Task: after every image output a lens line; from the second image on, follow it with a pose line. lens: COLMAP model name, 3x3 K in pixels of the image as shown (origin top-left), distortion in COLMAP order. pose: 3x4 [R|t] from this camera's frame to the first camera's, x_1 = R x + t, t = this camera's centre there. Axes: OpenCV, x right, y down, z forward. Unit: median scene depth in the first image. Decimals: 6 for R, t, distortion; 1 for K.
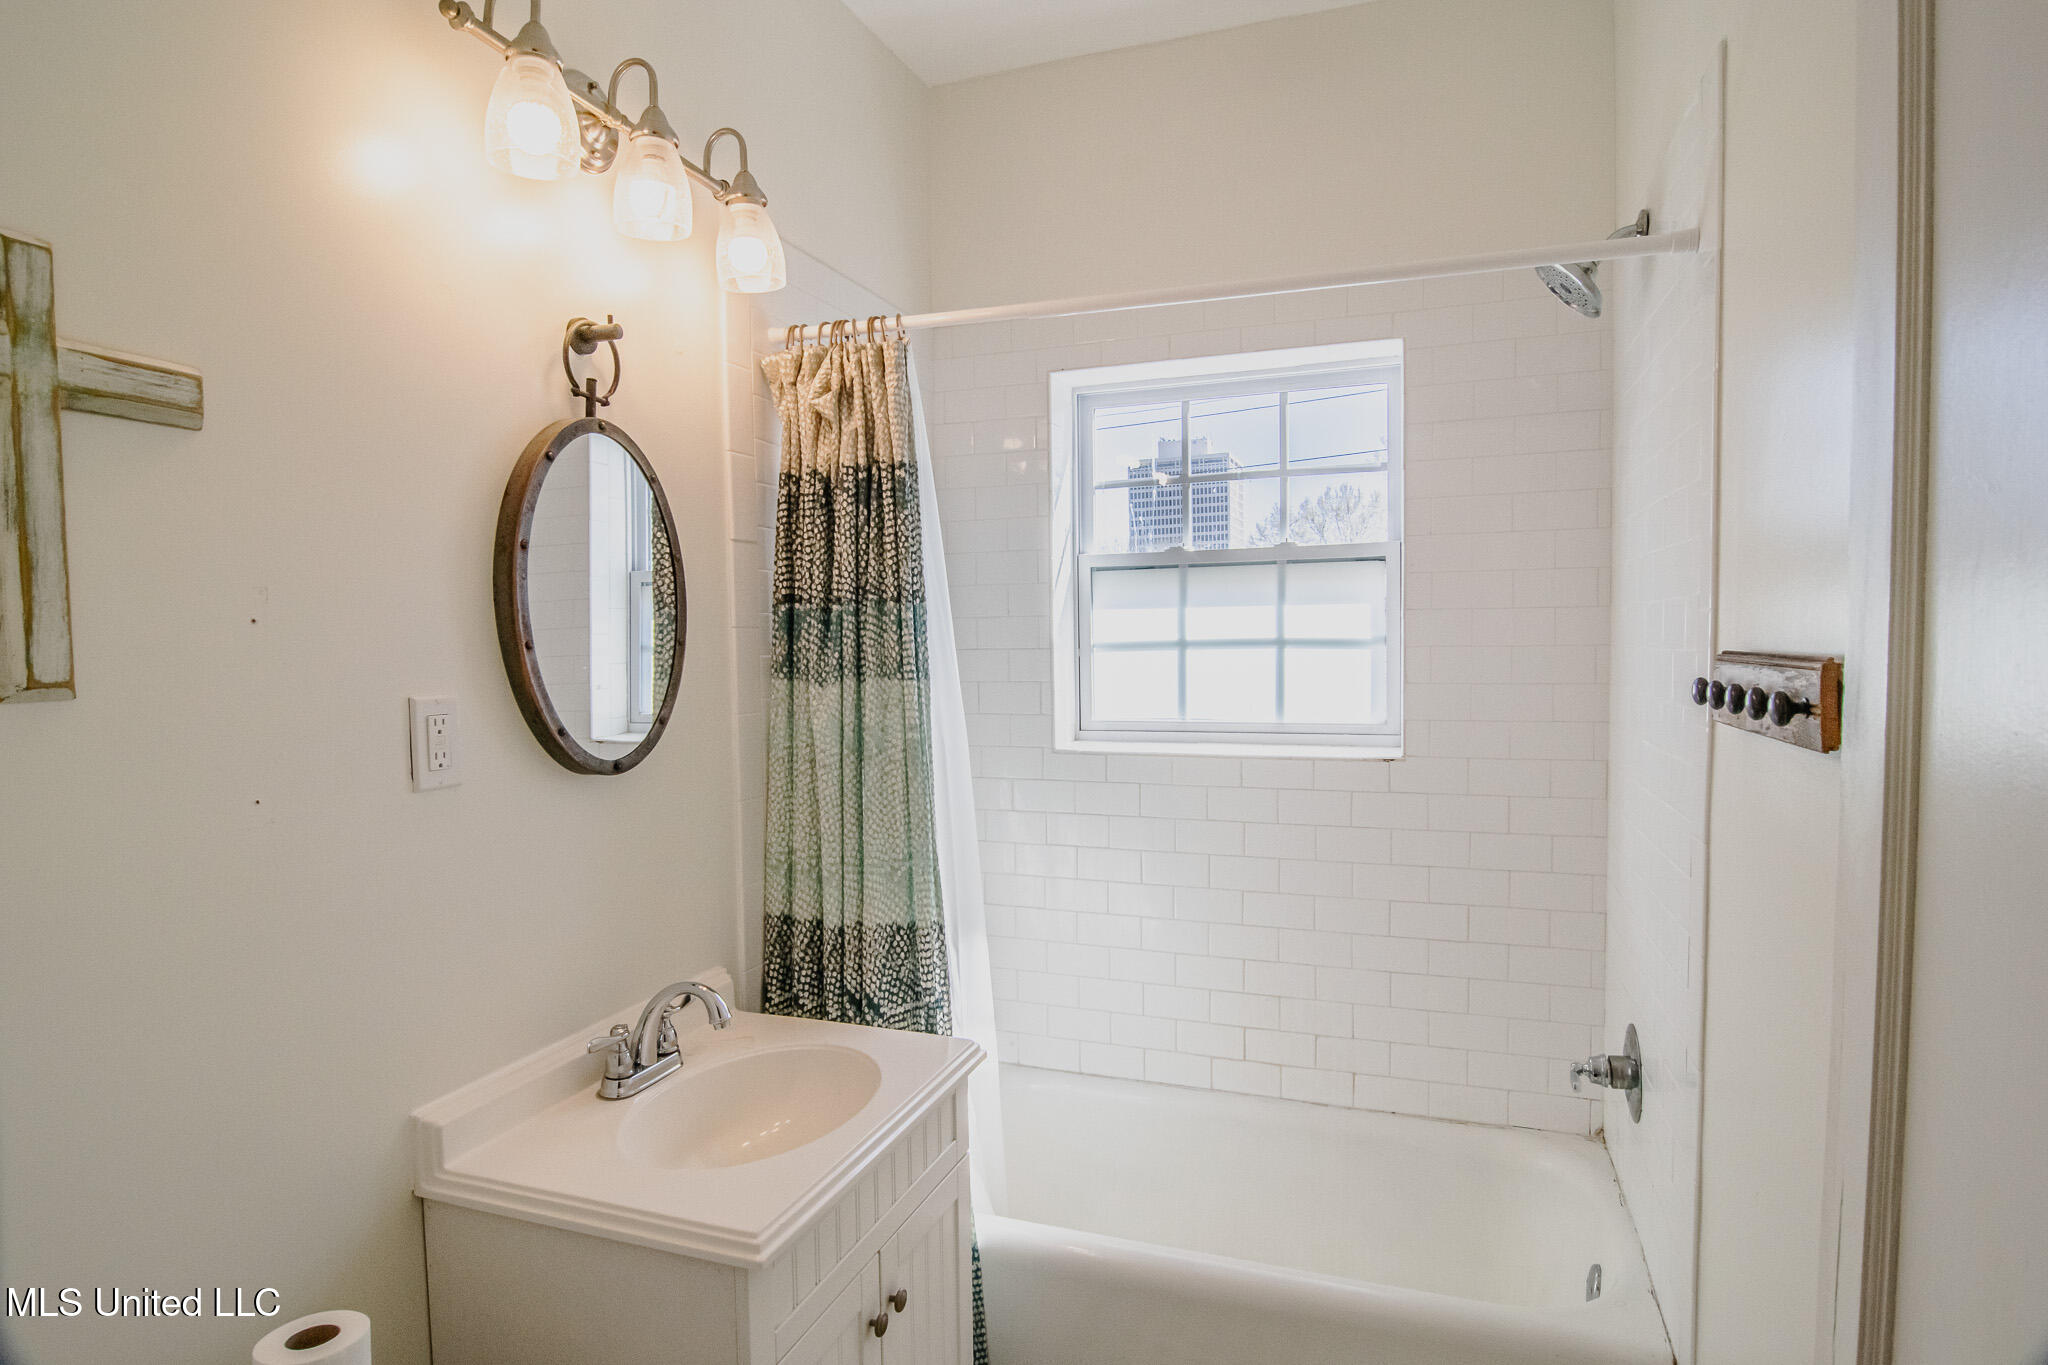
lens RADIAL K [[1116.7, 0, 1018.4], [0, 1116.7, 700.5], [0, 0, 1]] dist [-0.011708, -0.010372]
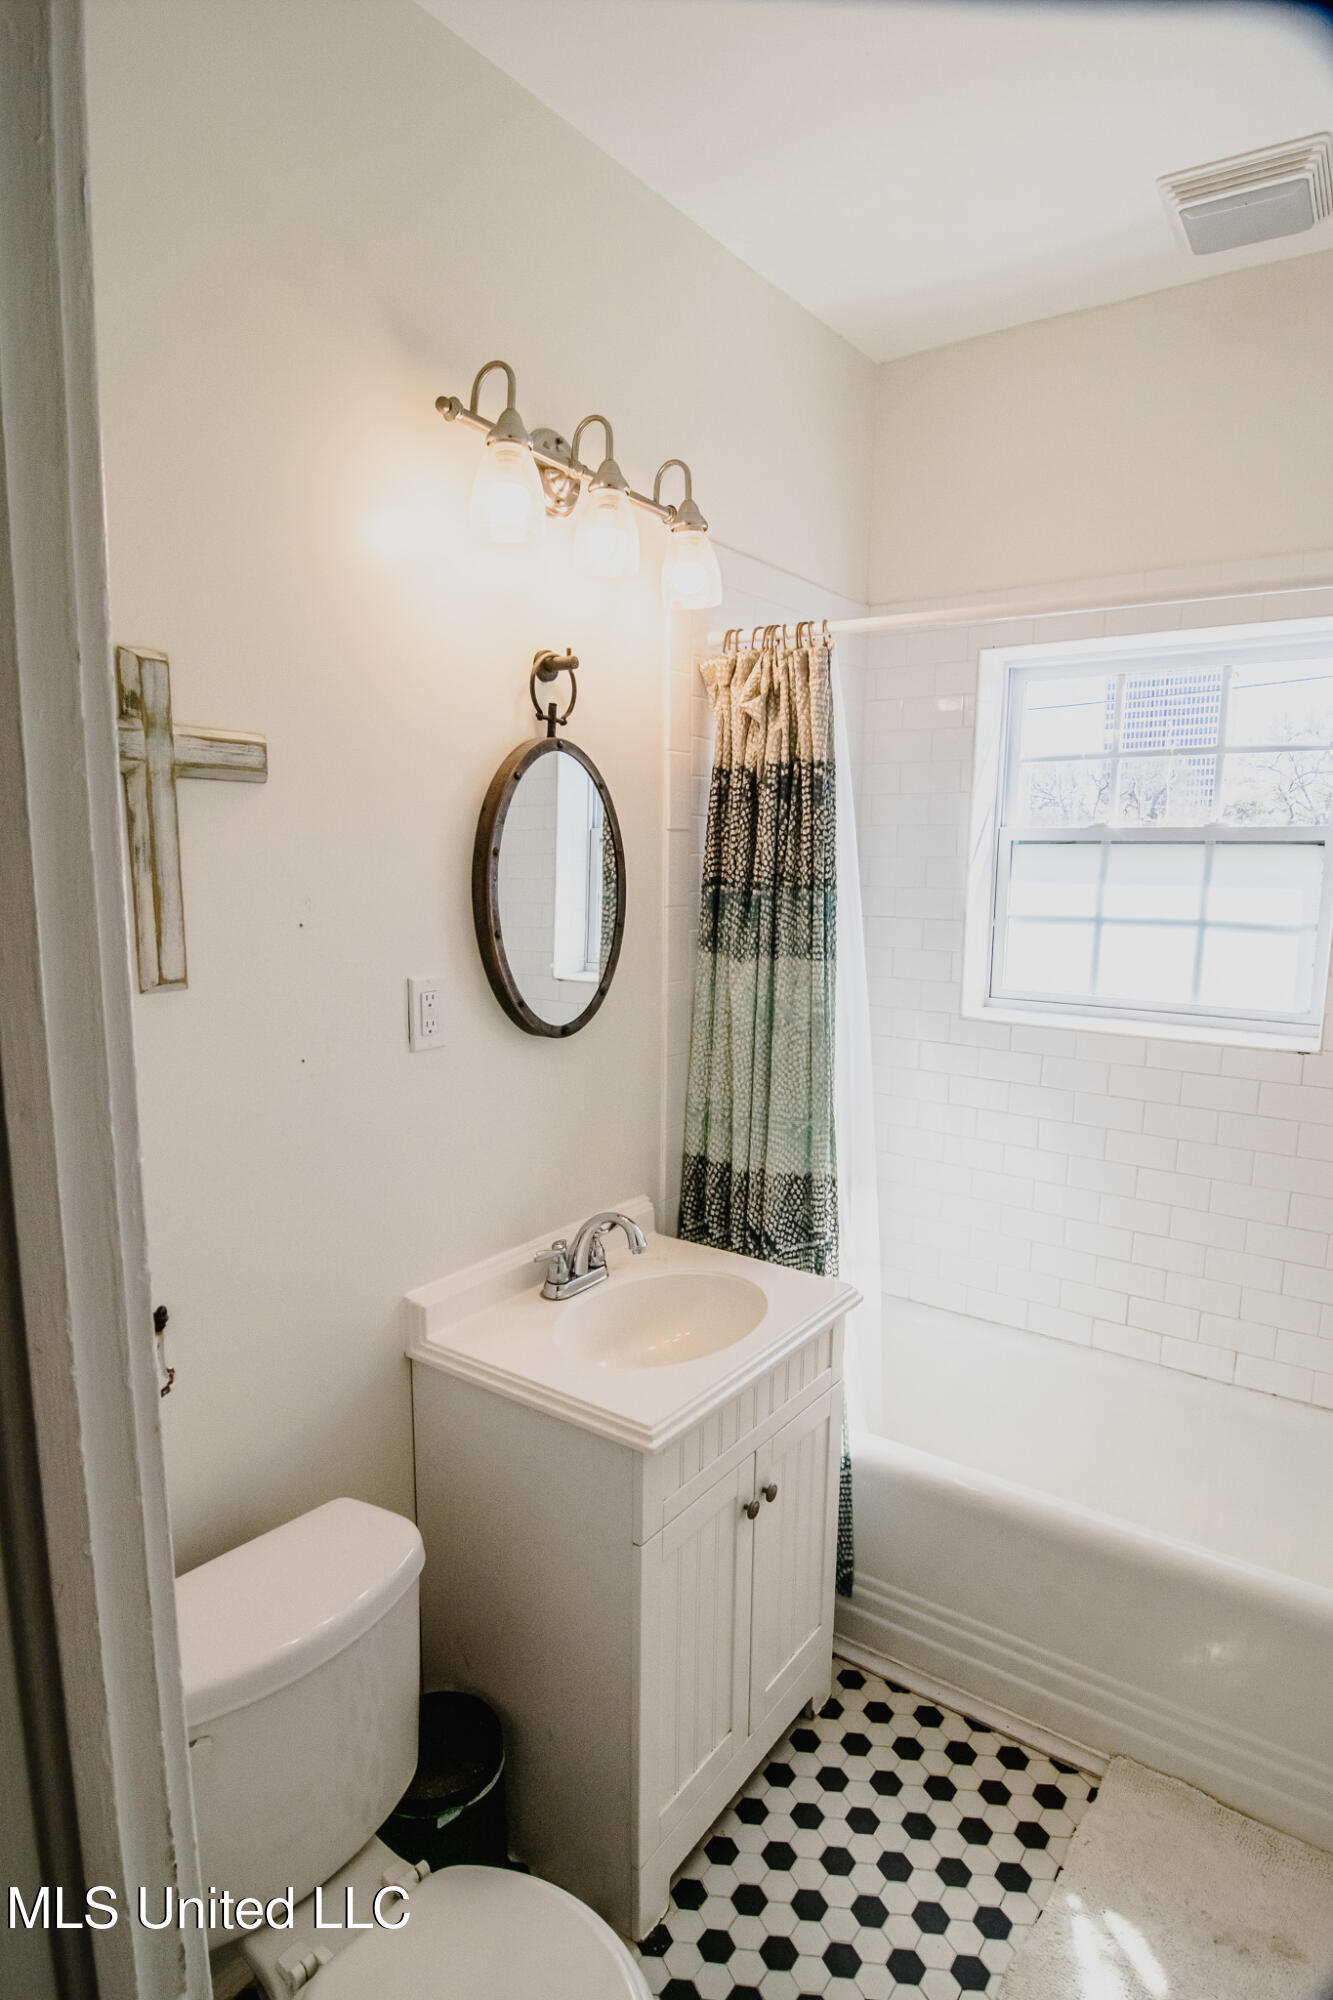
lens RADIAL K [[1090.5, 0, 678.1], [0, 1090.5, 1016.7], [0, 0, 1]] dist [-0.011708, -0.010372]
pose [[0.964591, 0.063934, -0.255884, 0.050969], [-0.038540, 0.993929, 0.103057, -0.070300], [0.260919, -0.089546, 0.961199, -0.086599]]
